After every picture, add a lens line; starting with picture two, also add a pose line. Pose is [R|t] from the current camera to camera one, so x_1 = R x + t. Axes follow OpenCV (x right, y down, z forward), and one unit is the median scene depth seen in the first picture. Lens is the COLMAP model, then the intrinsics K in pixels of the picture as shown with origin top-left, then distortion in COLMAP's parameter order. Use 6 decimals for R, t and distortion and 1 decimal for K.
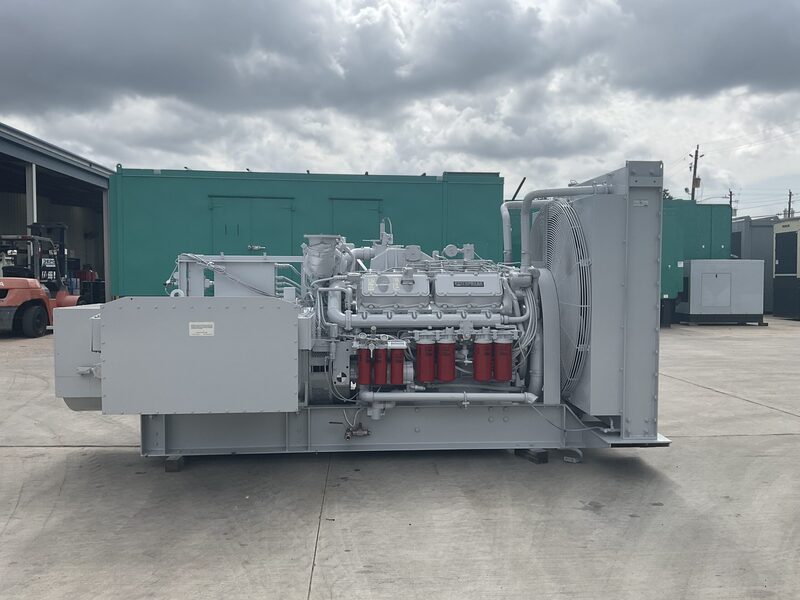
lens RADIAL K [[658.2, 0, 400.0], [0, 658.2, 300.0], [0, 0, 1]] dist [0.040350, -0.058129]
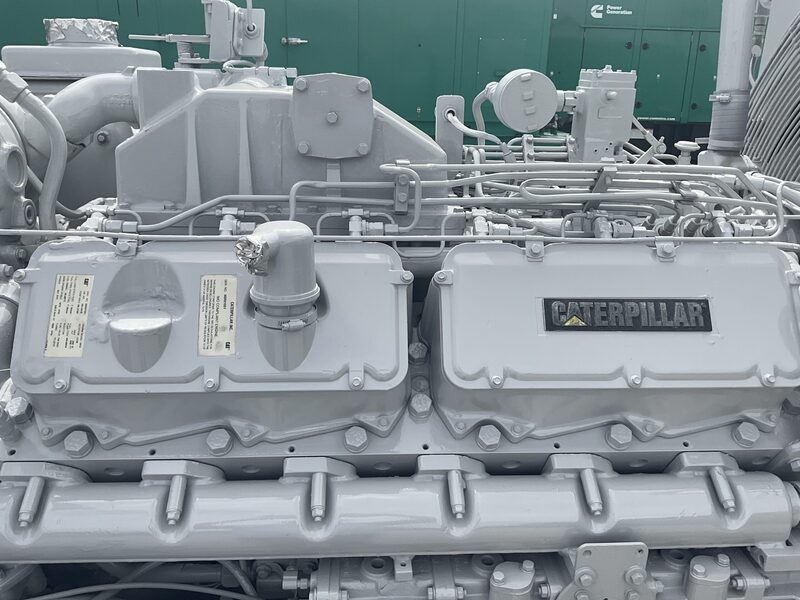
lens RADIAL K [[658.2, 0, 400.0], [0, 658.2, 300.0], [0, 0, 1]] dist [0.040350, -0.058129]
pose [[0.999723, 0.021632, 0.009277, 0.039978], [-0.023398, 0.956223, 0.291702, -0.079138], [-0.002561, -0.291838, 0.956464, 0.826073]]
